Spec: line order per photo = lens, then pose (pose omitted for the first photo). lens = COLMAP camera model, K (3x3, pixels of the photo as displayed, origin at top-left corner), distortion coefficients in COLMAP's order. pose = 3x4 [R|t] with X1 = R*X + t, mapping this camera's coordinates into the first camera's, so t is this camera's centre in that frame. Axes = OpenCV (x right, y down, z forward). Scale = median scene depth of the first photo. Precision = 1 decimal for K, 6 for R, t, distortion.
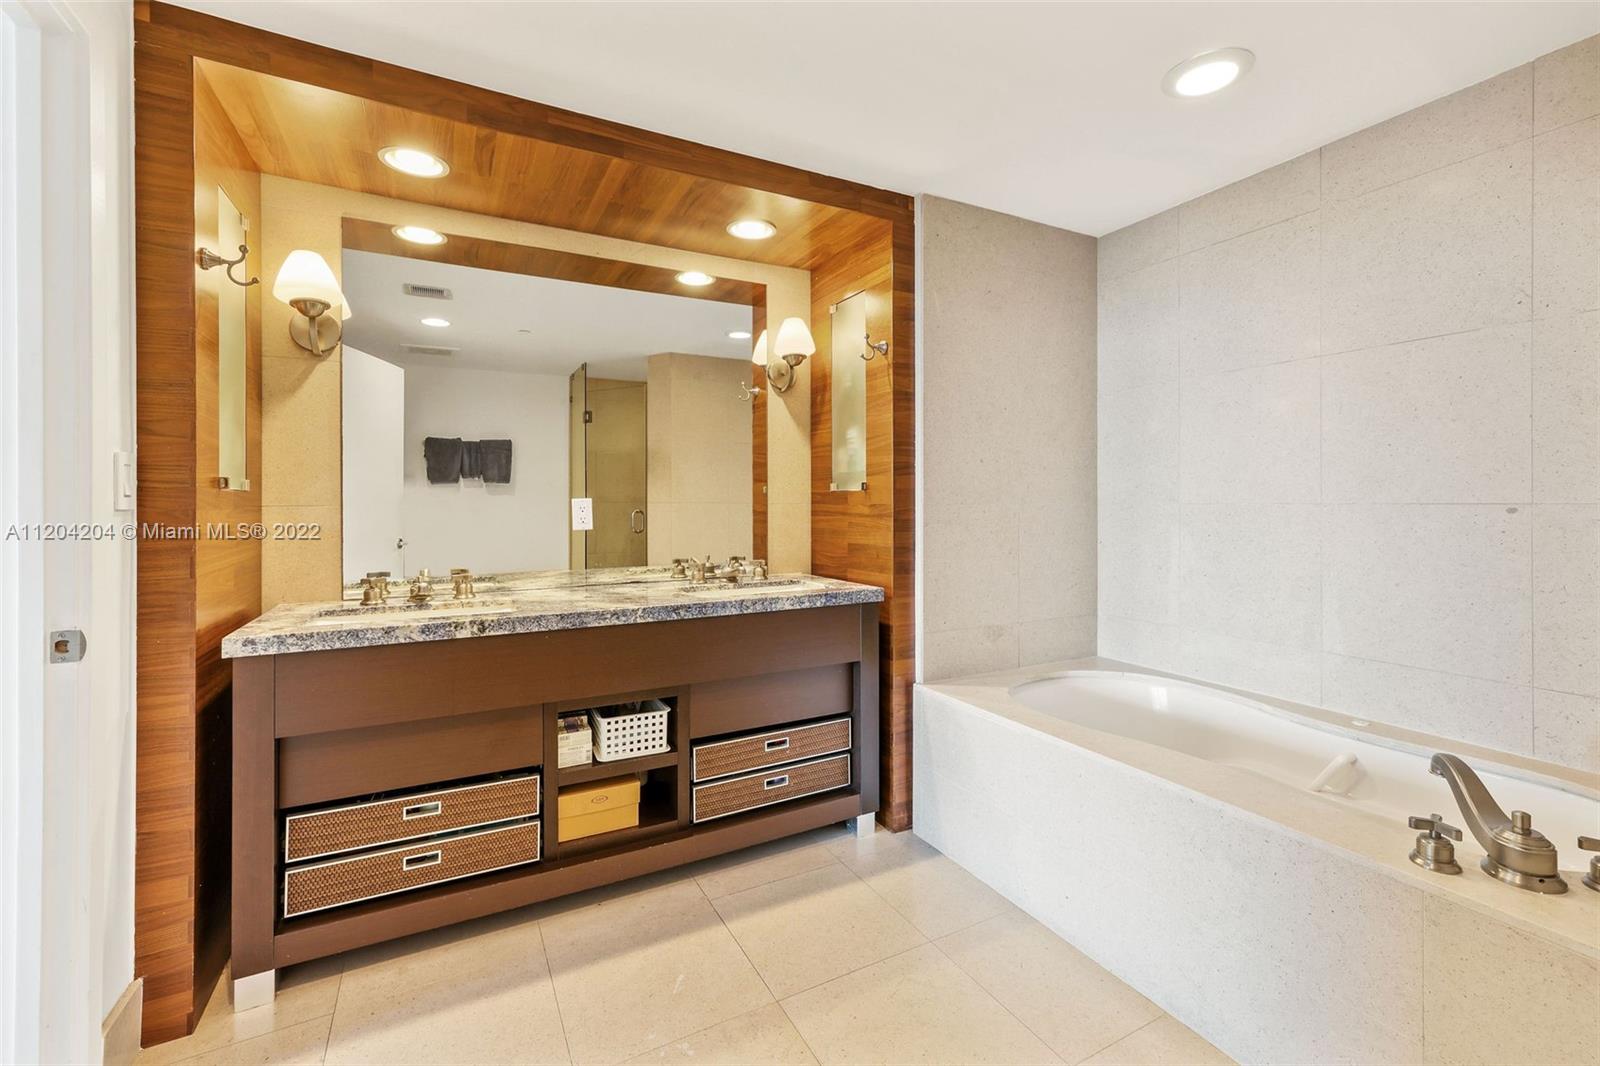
lens RADIAL K [[691.9, 0, 805.0], [0, 691.9, 507.9], [0, 0, 1]] dist [-0.000679, 0.008153]
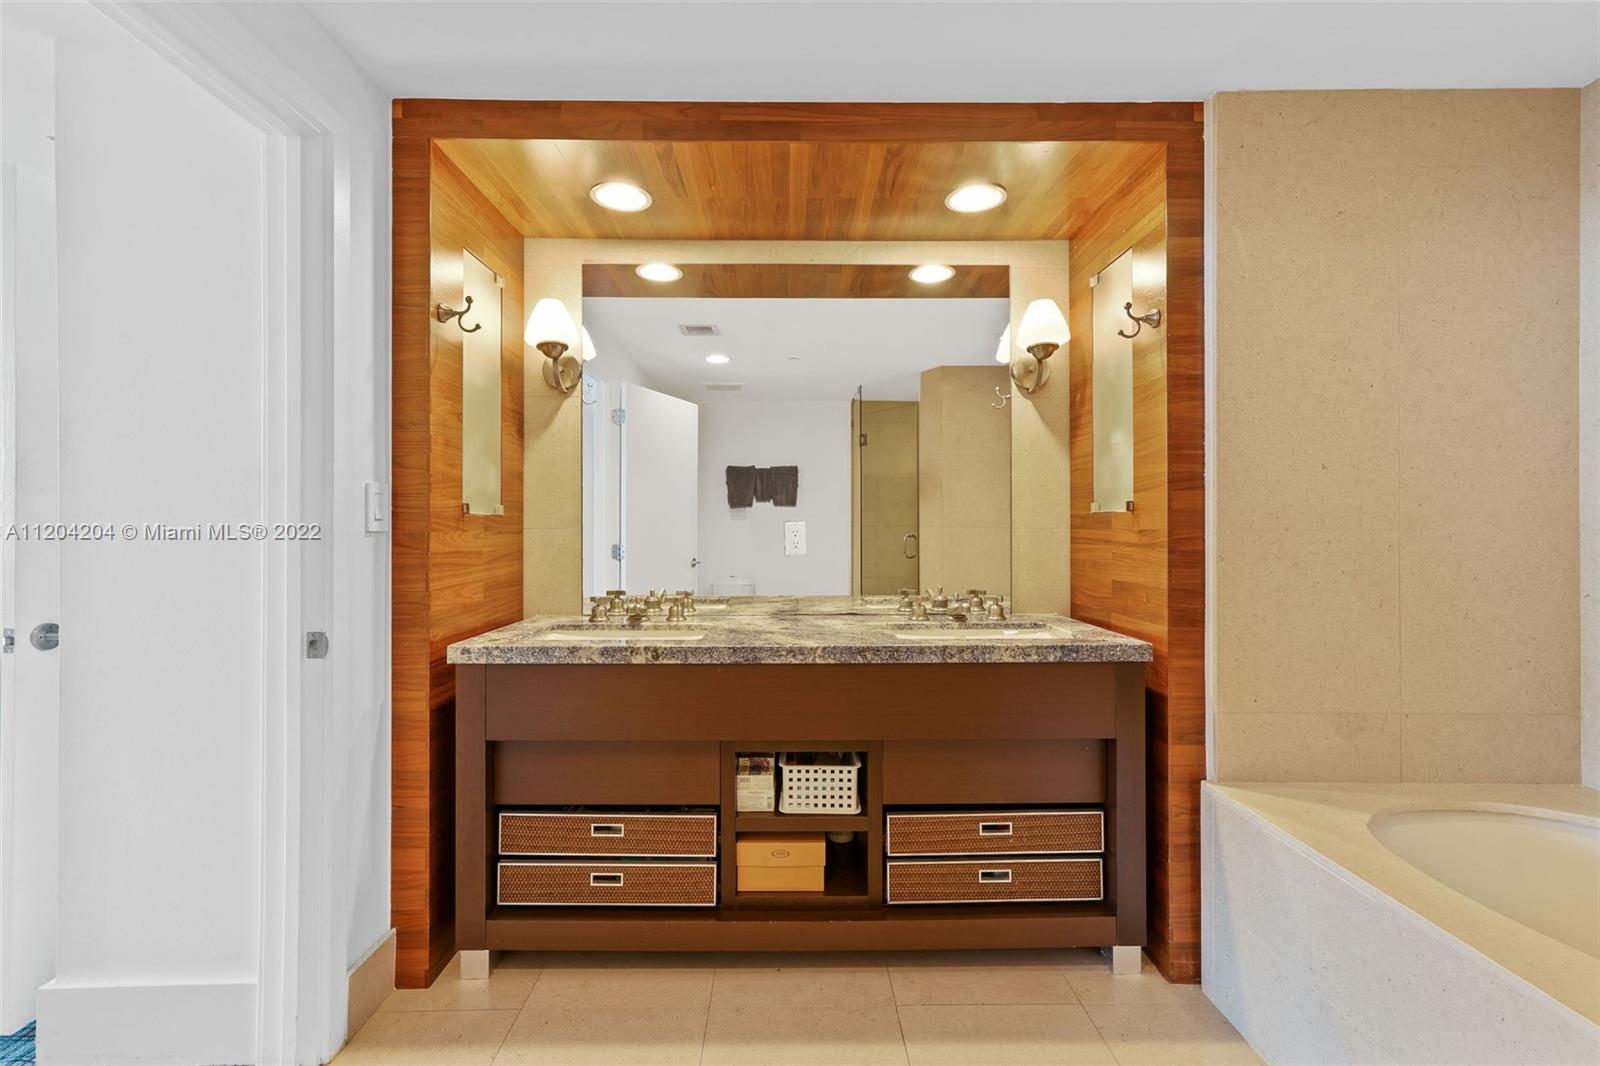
lens RADIAL K [[686.4, 0, 789.6], [0, 686.4, 525.2], [0, 0, 1]] dist [-0.003444, 0.009192]
pose [[0.885834, 0.002922, -0.463993, 0.122207], [-0.006912, 0.999952, -0.006899, -0.003001], [0.463950, 0.009318, 0.885812, 0.192552]]
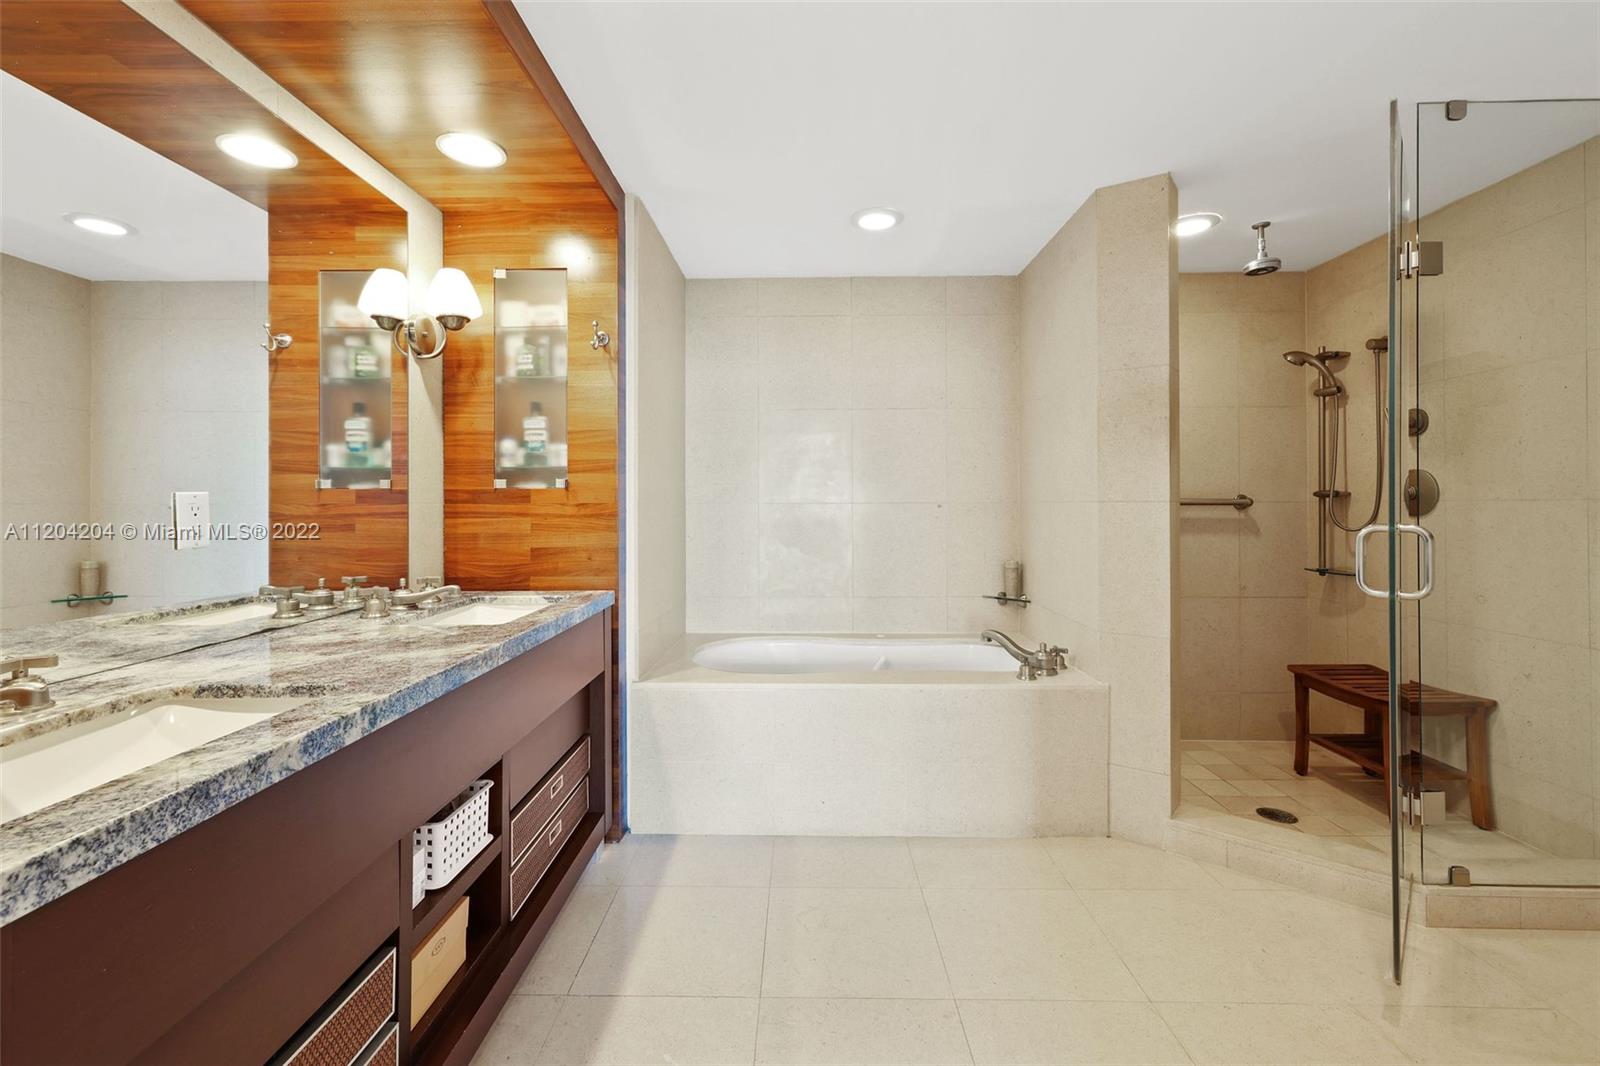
lens RADIAL K [[676.0, 0, 794.4], [0, 676.0, 514.1], [0, 0, 1]] dist [-0.001259, 0.008953]
pose [[0.489185, -0.010944, 0.872112, -0.646245], [0.009545, 0.999929, 0.007194, 0.006296], [-0.872128, 0.004805, 0.489254, 0.359667]]
